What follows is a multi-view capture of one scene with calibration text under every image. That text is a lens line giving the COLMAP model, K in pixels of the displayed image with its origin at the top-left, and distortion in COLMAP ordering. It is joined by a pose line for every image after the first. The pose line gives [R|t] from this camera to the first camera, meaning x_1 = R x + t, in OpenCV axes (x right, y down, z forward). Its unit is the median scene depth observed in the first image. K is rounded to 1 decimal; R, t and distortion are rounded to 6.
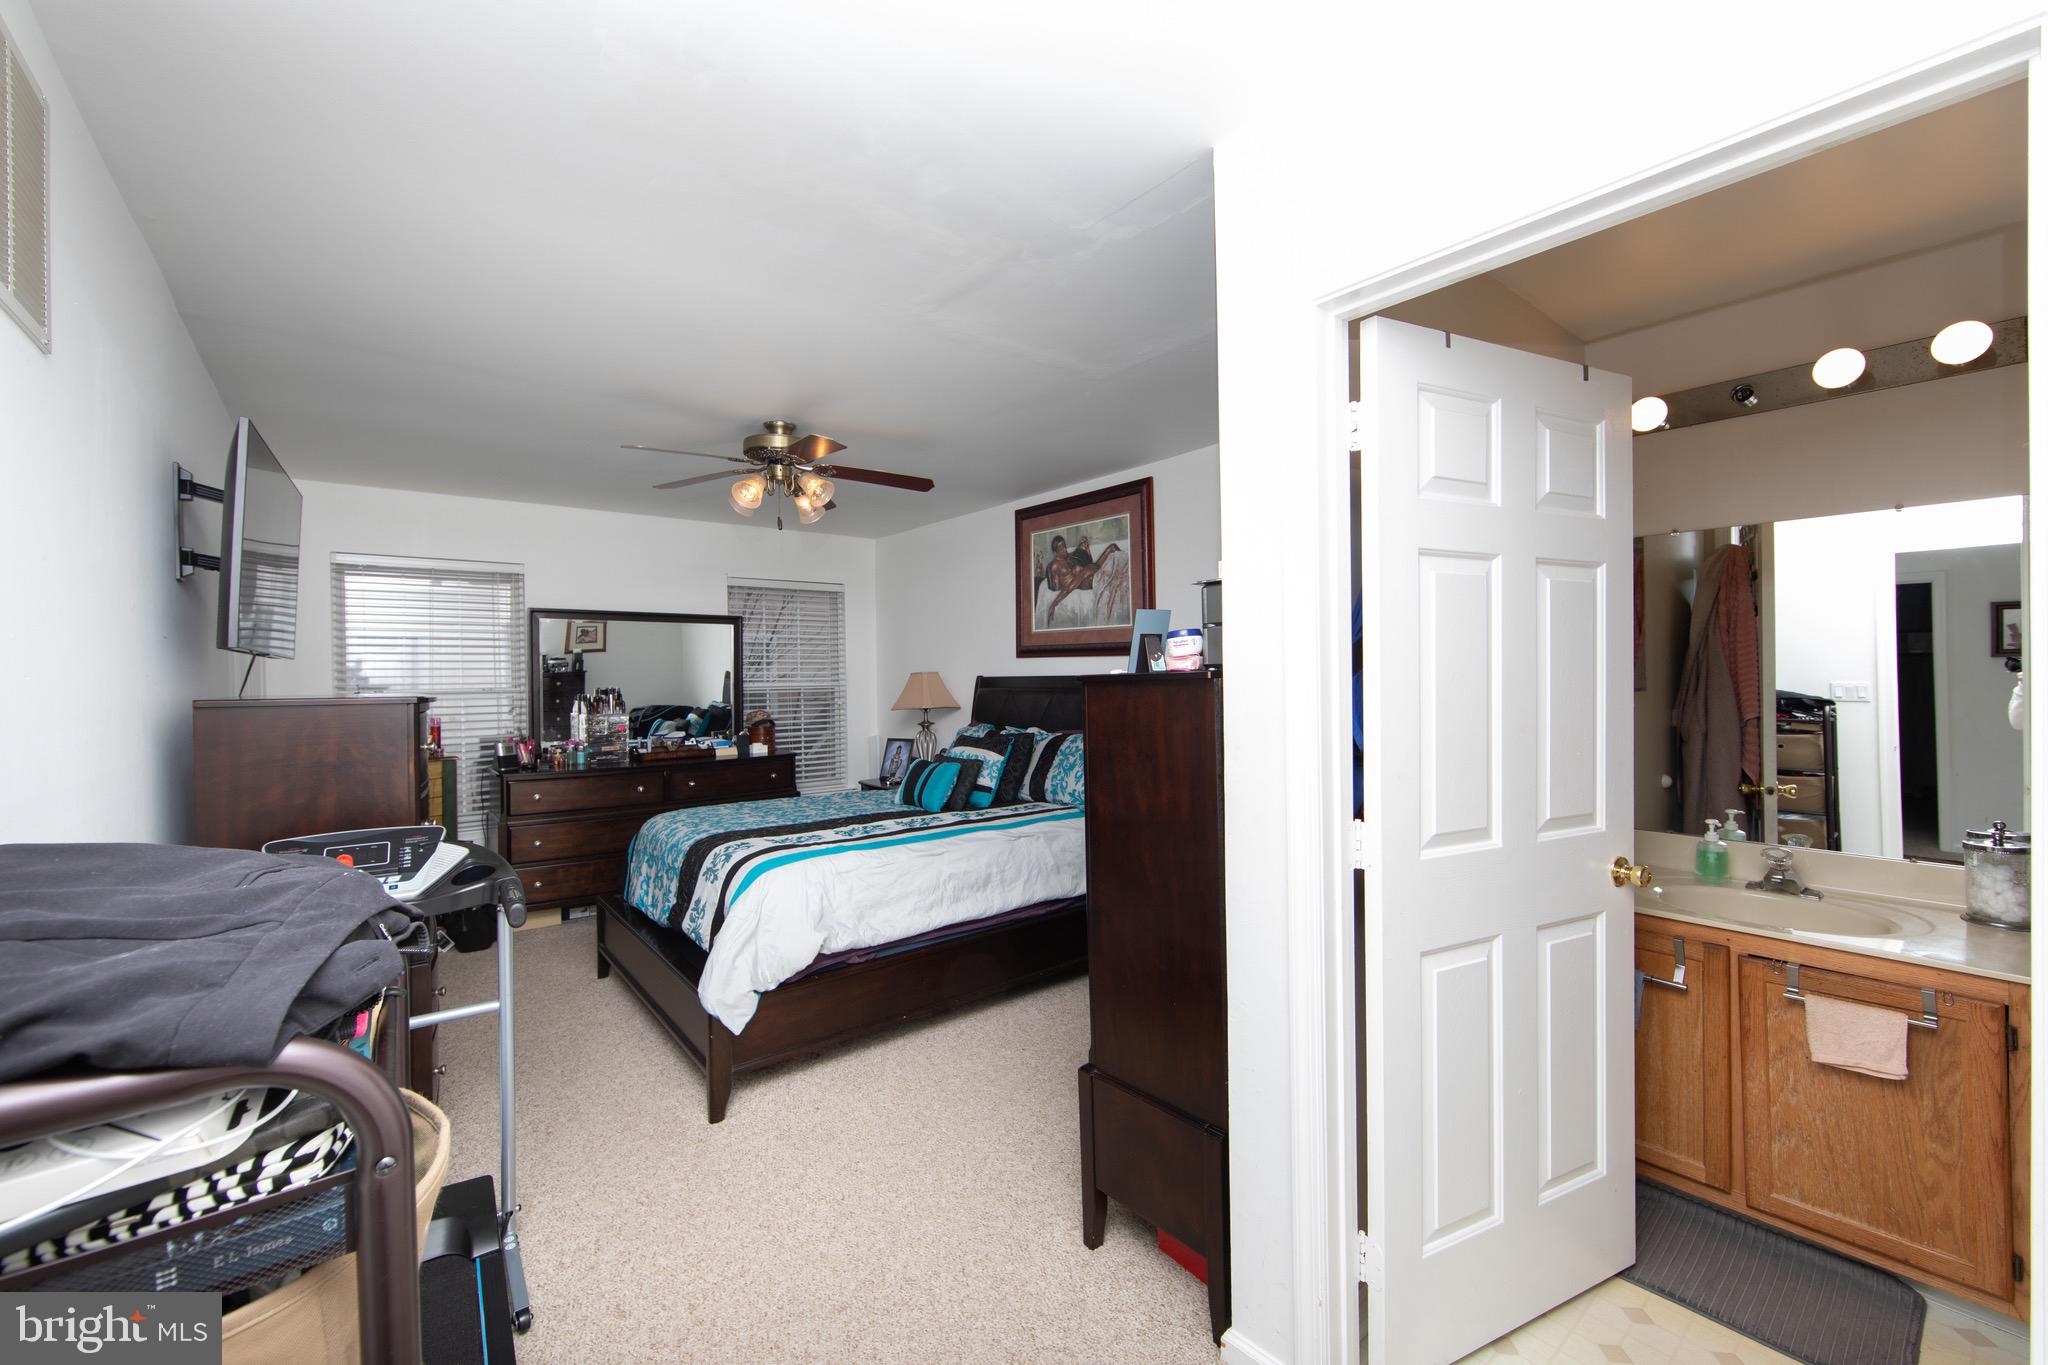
lens RADIAL K [[808.9, 0, 1010.1], [0, 808.9, 676.7], [0, 0, 1]] dist [-0.002354, 0.000170]
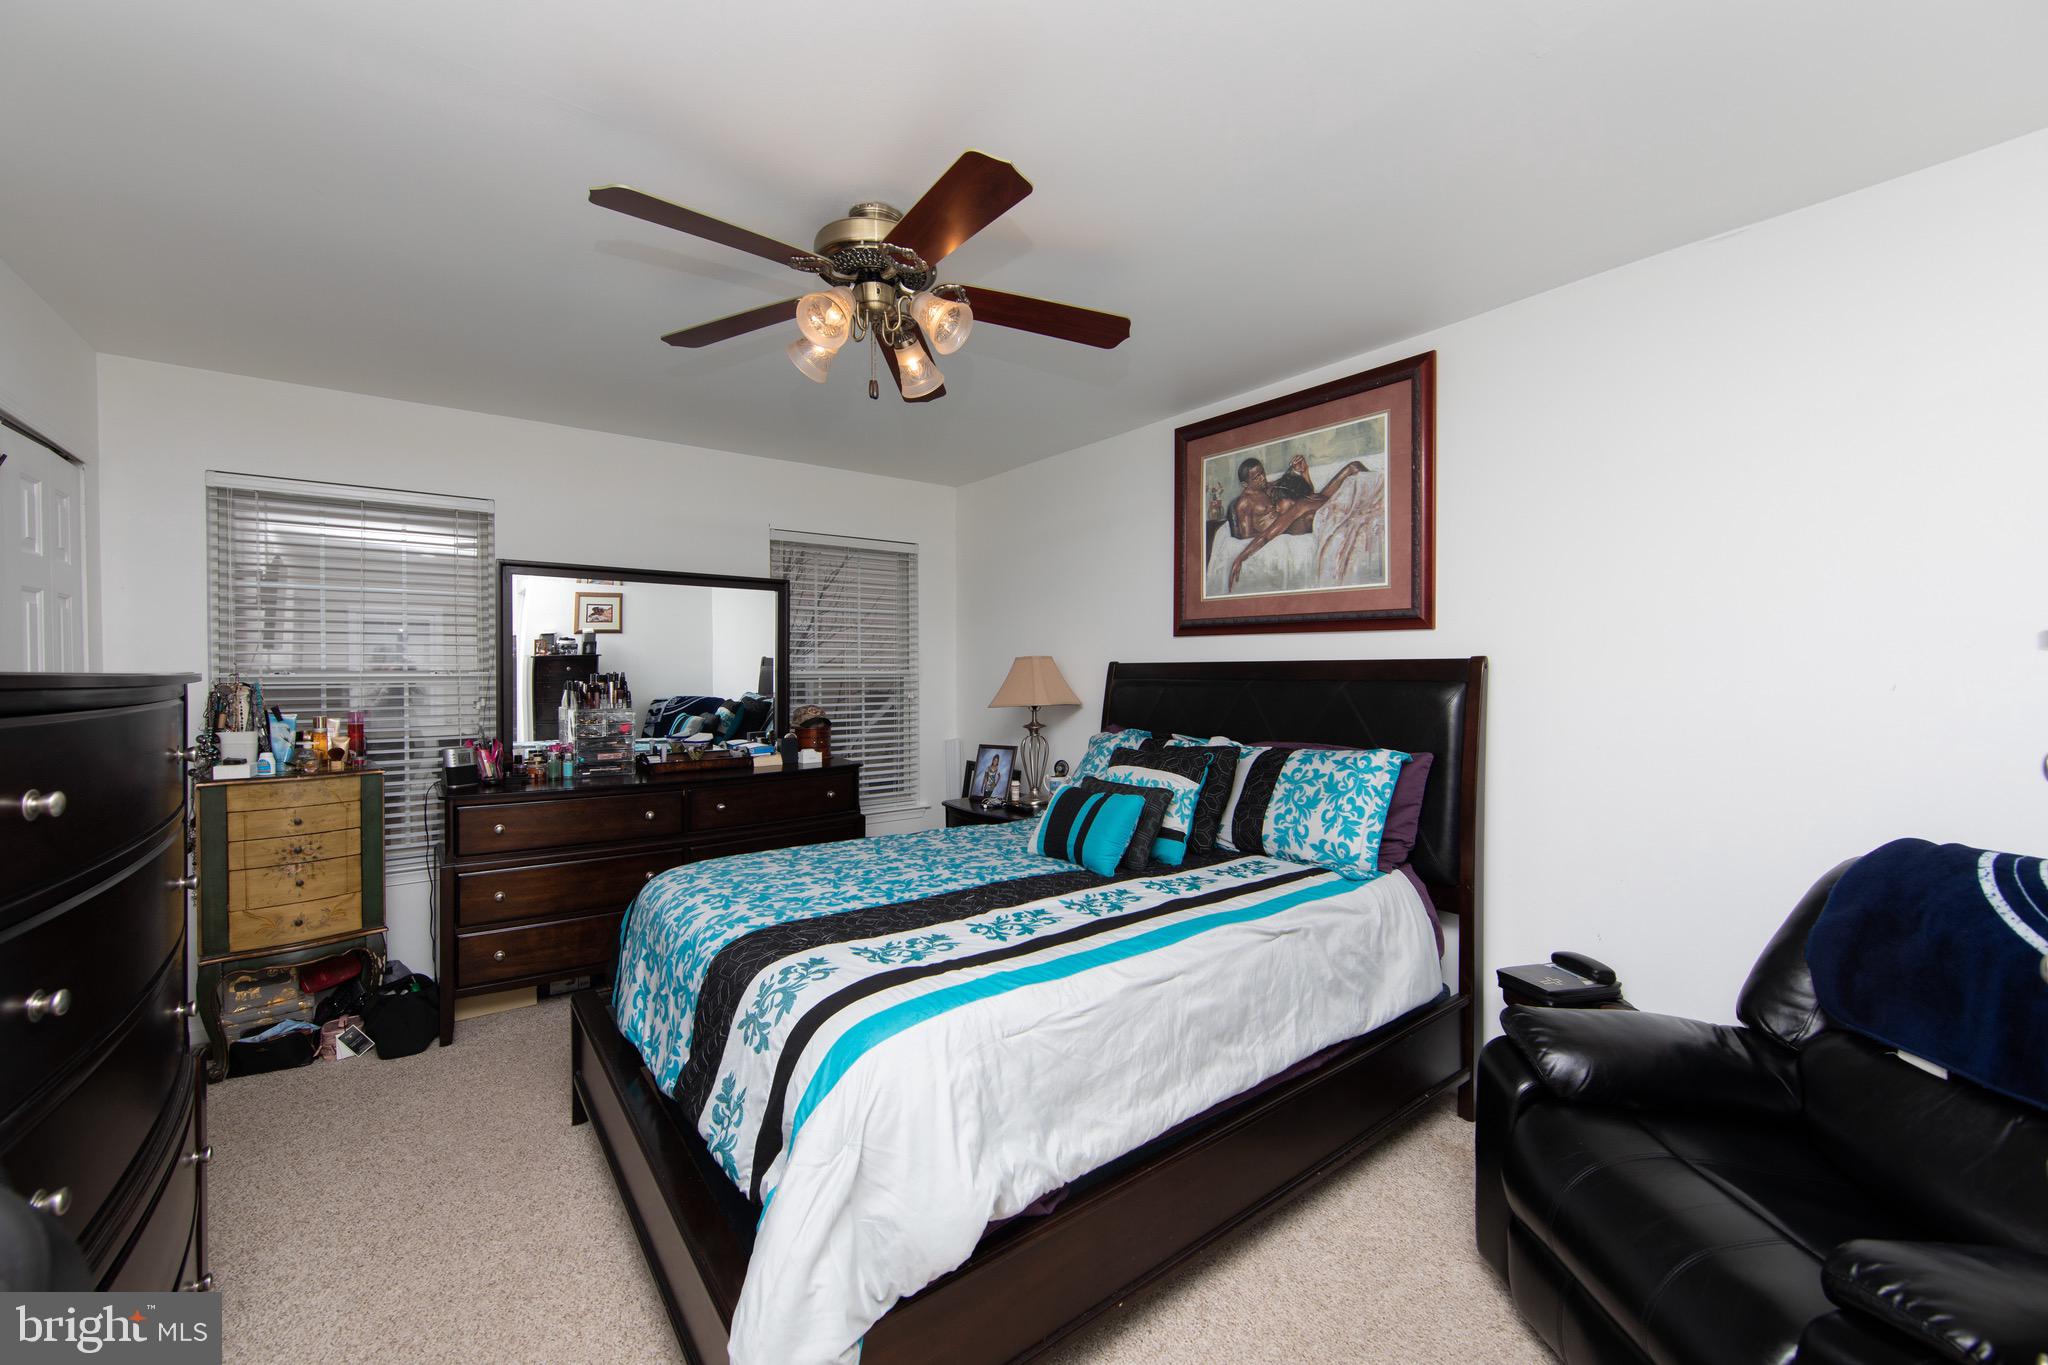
lens RADIAL K [[814.6, 0, 1019.0], [0, 814.6, 678.0], [0, 0, 1]] dist [-0.000533, 0.000044]
pose [[0.999595, 0.011198, -0.026166, -0.122089], [-0.010971, 0.999901, 0.008808, 0.009201], [0.026262, -0.008517, 0.999619, 0.312267]]
